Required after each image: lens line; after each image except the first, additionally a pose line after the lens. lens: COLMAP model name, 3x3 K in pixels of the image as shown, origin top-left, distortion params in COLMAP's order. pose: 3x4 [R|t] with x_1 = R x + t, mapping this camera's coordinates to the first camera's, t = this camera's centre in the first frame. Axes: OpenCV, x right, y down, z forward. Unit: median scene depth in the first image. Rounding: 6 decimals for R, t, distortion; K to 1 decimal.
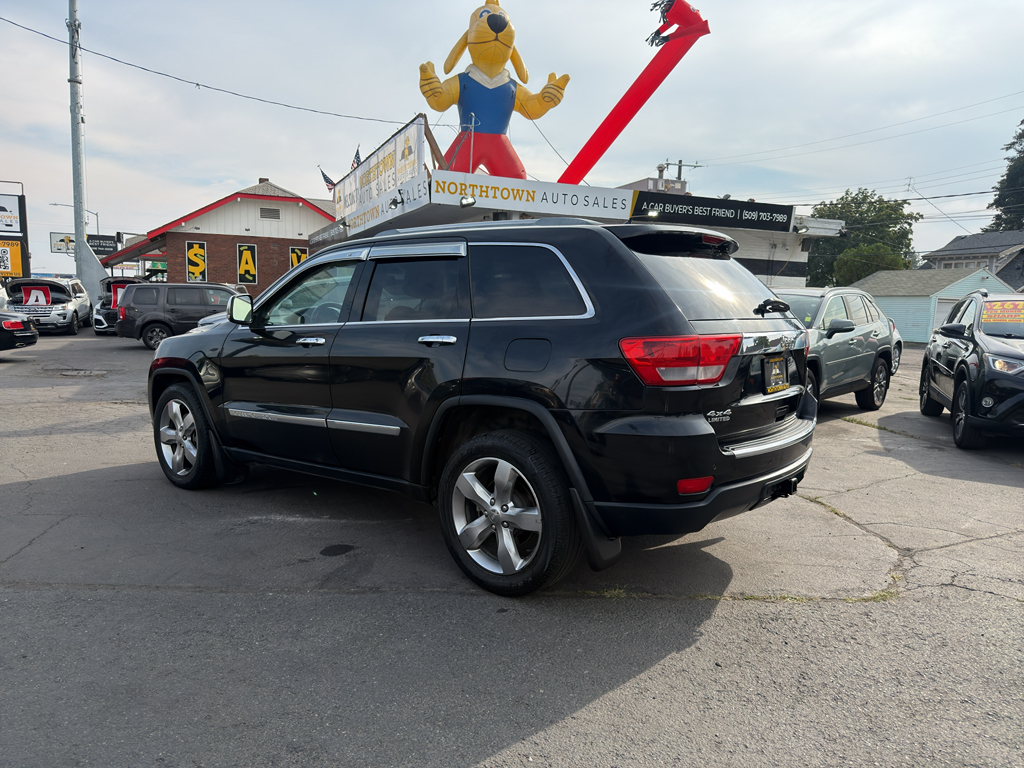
lens RADIAL K [[722.3, 0, 518.4], [0, 722.3, 382.4], [0, 0, 1]] dist [0.030449, -0.040626]
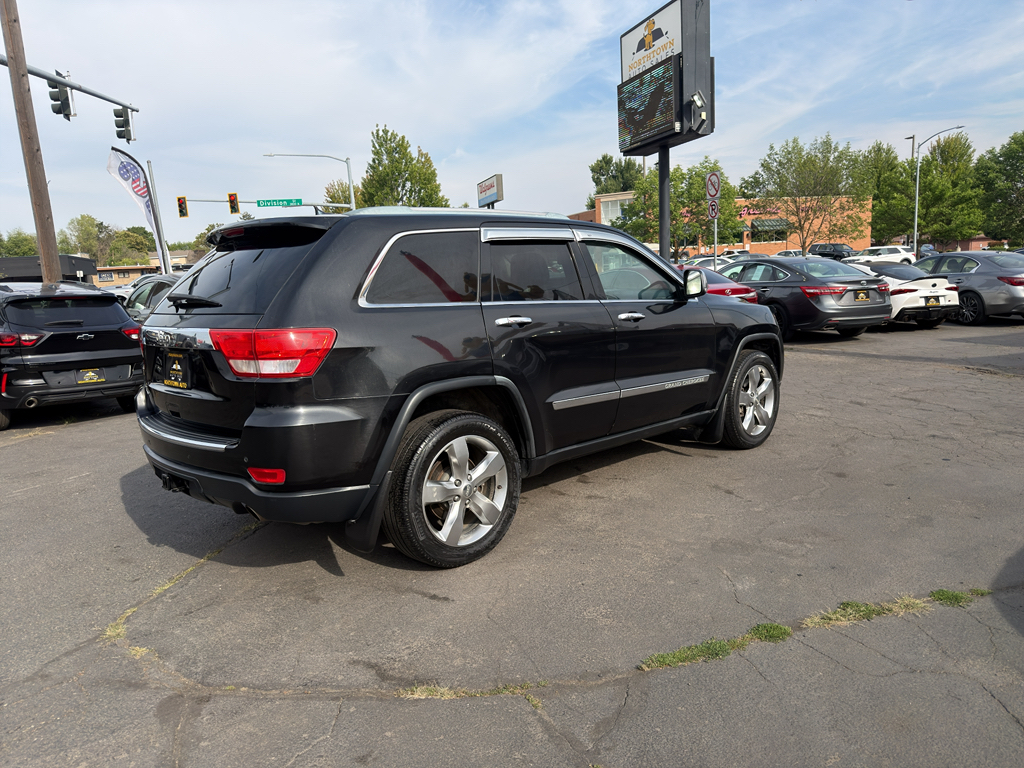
lens RADIAL K [[722.3, 0, 518.9], [0, 722.3, 390.7], [0, 0, 1]] dist [0.030449, -0.040626]
pose [[-0.116521, 0.149181, -0.981921, 0.308006], [-0.058222, 0.985929, 0.156699, -0.039932], [0.991480, 0.075428, -0.106196, 0.377872]]
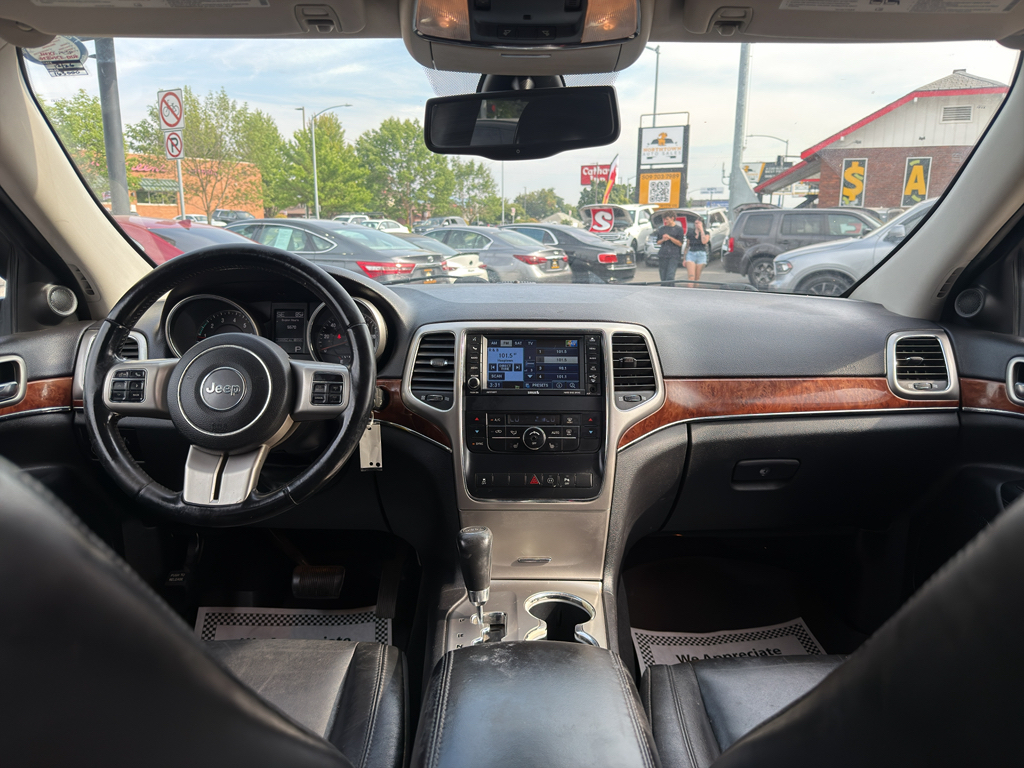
lens RADIAL K [[722.3, 0, 511.7], [0, 722.3, 385.2], [0, 0, 1]] dist [0.030449, -0.040626]
pose [[0.628379, 0.152335, -0.762846, -0.017084], [-0.075481, 0.987951, 0.135112, -0.035467], [0.774237, -0.027321, 0.632306, 0.313251]]
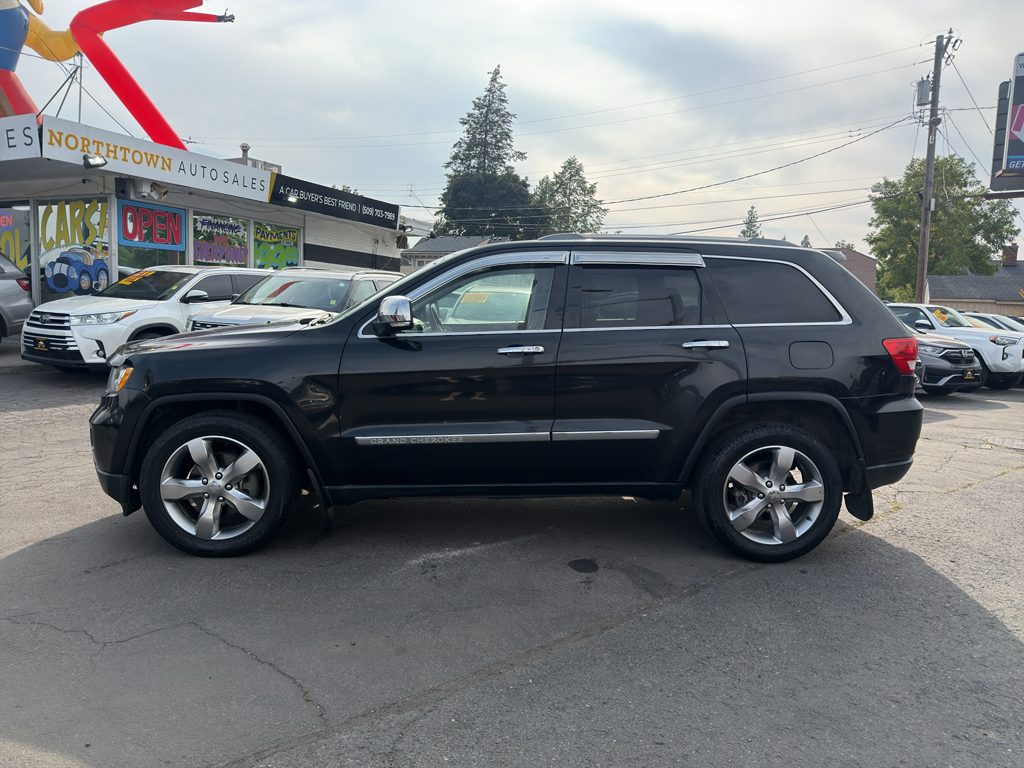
lens RADIAL K [[722.3, 0, 523.9], [0, 722.3, 377.7], [0, 0, 1]] dist [0.030449, -0.040626]
pose [[0.745371, -0.058300, 0.664096, -0.257602], [0.050629, 0.998242, 0.030809, -0.014103], [-0.664725, 0.010658, 0.747012, 0.093020]]
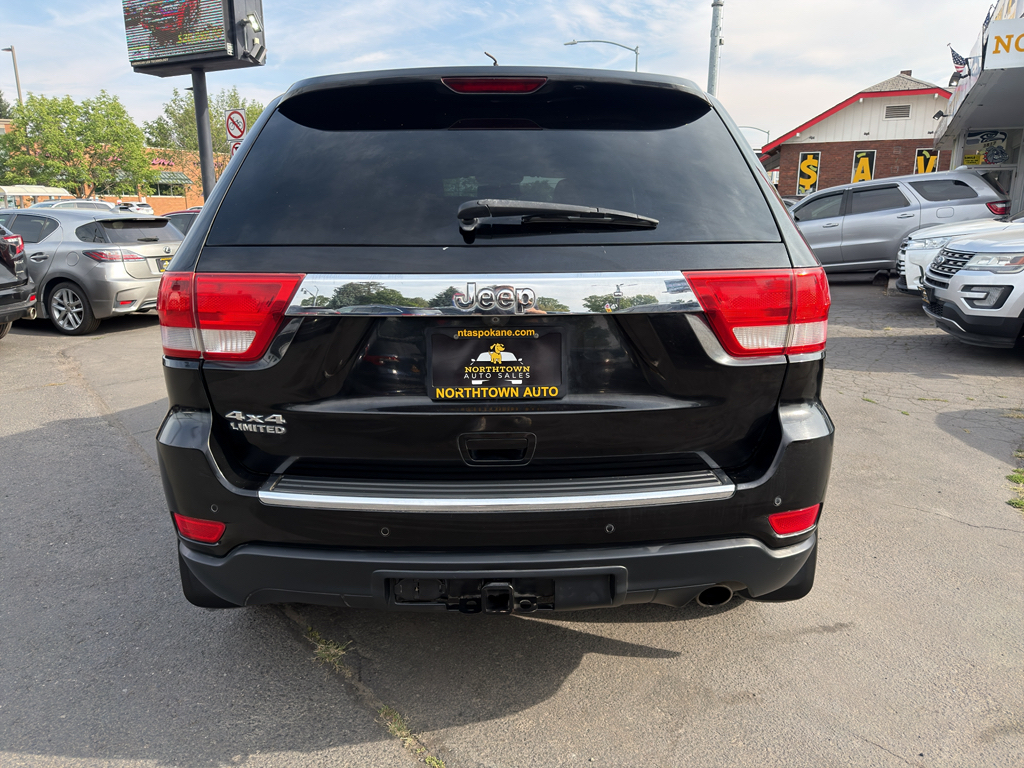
lens RADIAL K [[722.3, 0, 514.7], [0, 722.3, 380.9], [0, 0, 1]] dist [0.030449, -0.040626]
pose [[0.635846, 0.153872, -0.756322, 0.172302], [-0.067772, 0.987271, 0.143882, -0.016304], [0.768834, -0.040229, 0.638181, 0.170278]]
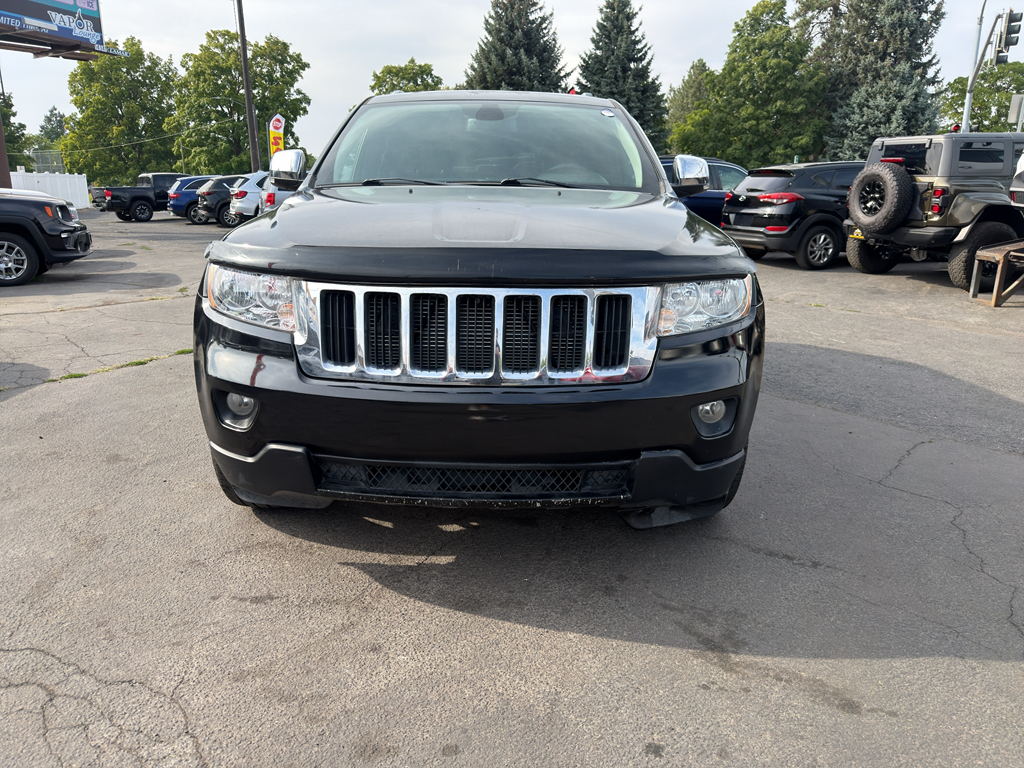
lens RADIAL K [[722.3, 0, 498.7], [0, 722.3, 390.4], [0, 0, 1]] dist [0.030449, -0.040626]
pose [[-0.610420, -0.231502, 0.757492, -0.284091], [0.061261, 0.939672, 0.336546, -0.049505], [-0.789705, 0.251840, -0.559413, 0.520594]]
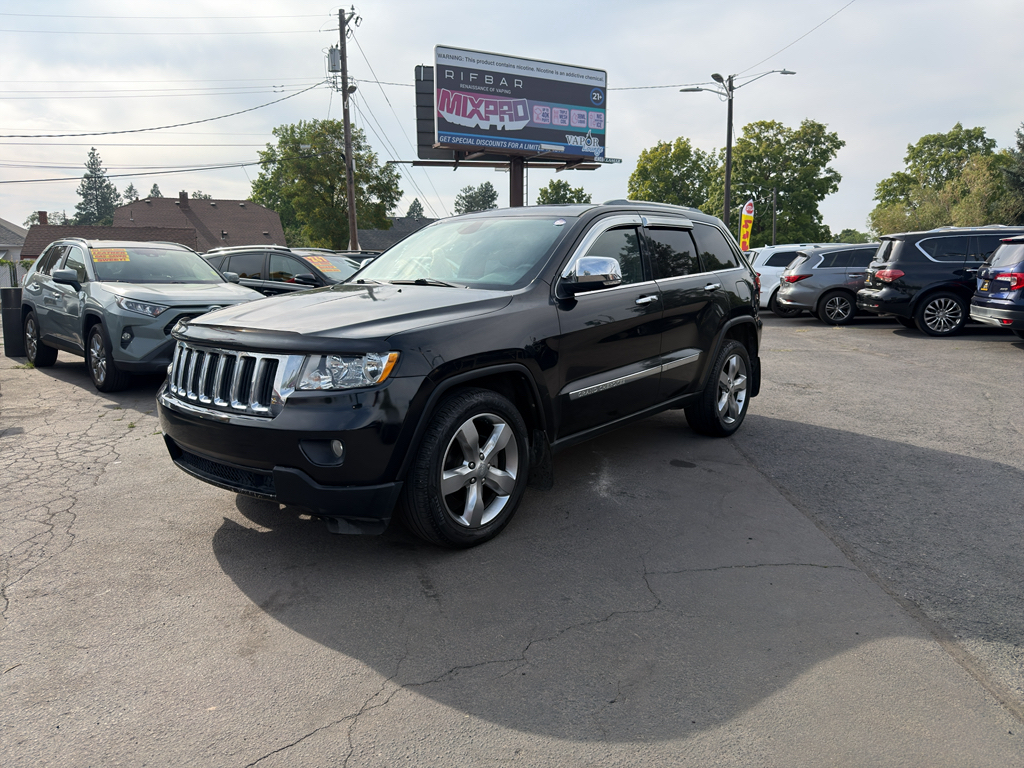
lens RADIAL K [[722.3, 0, 513.5], [0, 722.3, 384.1], [0, 0, 1]] dist [0.030449, -0.040626]
pose [[0.019371, -0.175153, 0.984351, -0.400258], [0.108597, 0.979079, 0.172077, -0.040273], [-0.993897, 0.103565, 0.037987, 0.339216]]
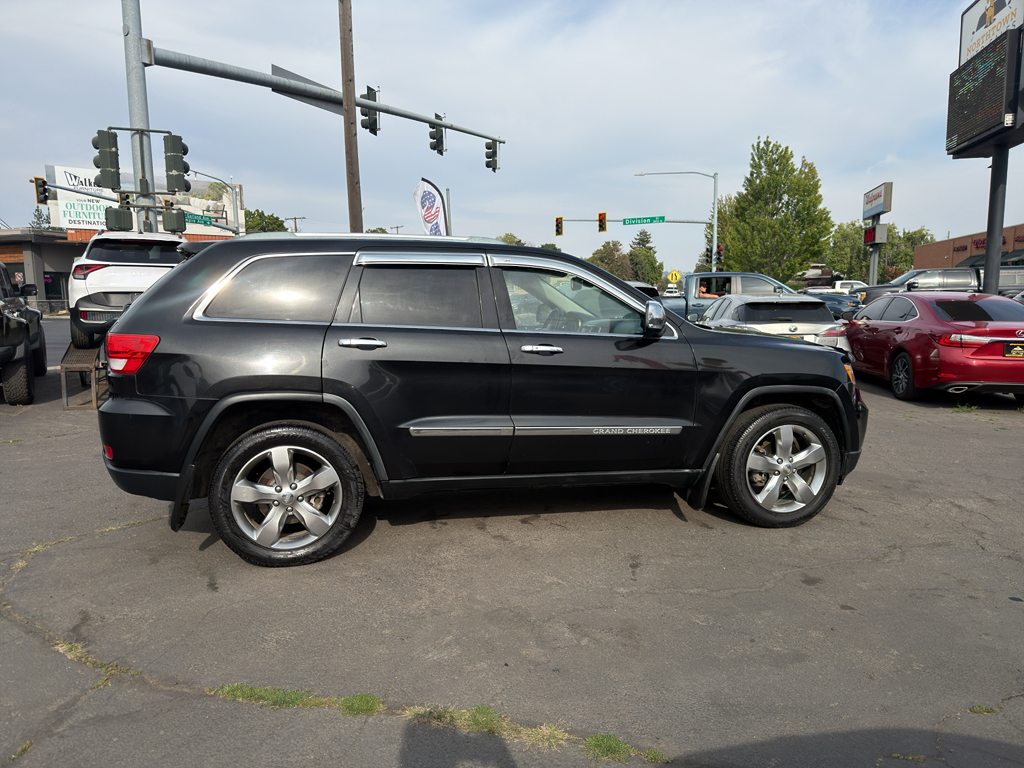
lens RADIAL K [[722.3, 0, 499.7], [0, 722.3, 396.3], [0, 0, 1]] dist [0.030449, -0.040626]
pose [[-0.625006, 0.091516, -0.775237, 0.225648], [-0.085541, 0.979094, 0.184545, -0.058332], [0.775919, 0.181656, -0.604111, 0.550609]]
